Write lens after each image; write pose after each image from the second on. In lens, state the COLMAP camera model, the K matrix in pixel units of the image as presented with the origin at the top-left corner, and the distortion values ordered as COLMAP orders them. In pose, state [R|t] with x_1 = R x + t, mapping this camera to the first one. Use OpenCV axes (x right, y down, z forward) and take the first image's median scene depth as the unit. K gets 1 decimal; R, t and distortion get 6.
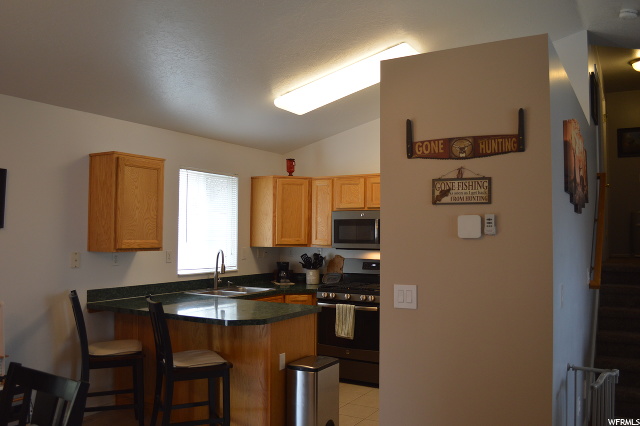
lens RADIAL K [[556.6, 0, 319.6], [0, 556.6, 205.8], [0, 0, 1]] dist [-0.073381, -0.000260]
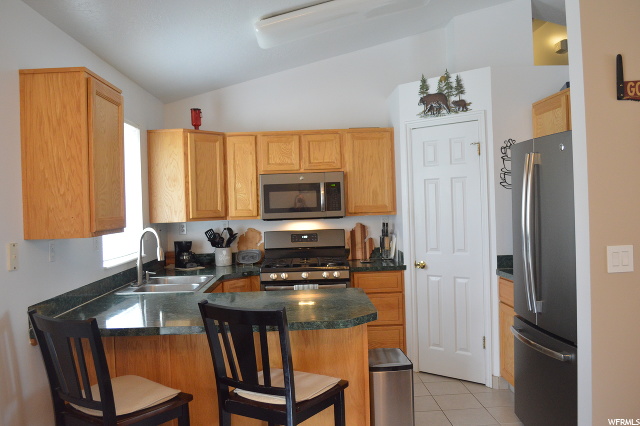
lens RADIAL K [[556.6, 0, 319.6], [0, 556.6, 205.8], [0, 0, 1]] dist [-0.073381, -0.000260]
pose [[0.845422, -0.034928, 0.532955, -0.351976], [0.010635, 0.998762, 0.048585, 0.017138], [-0.533992, -0.035407, 0.844748, 0.269082]]
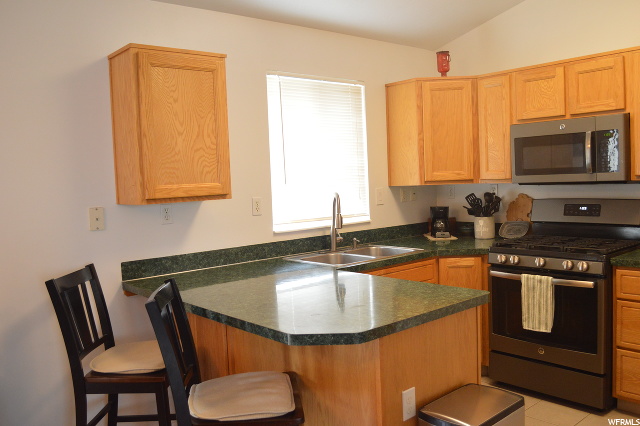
lens RADIAL K [[556.6, 0, 319.6], [0, 556.6, 205.8], [0, 0, 1]] dist [-0.073381, -0.000260]
pose [[0.945174, -0.028526, -0.325320, 0.018709], [0.063427, 0.993243, 0.097186, 0.026834], [0.320350, -0.112492, 0.940597, 0.343406]]
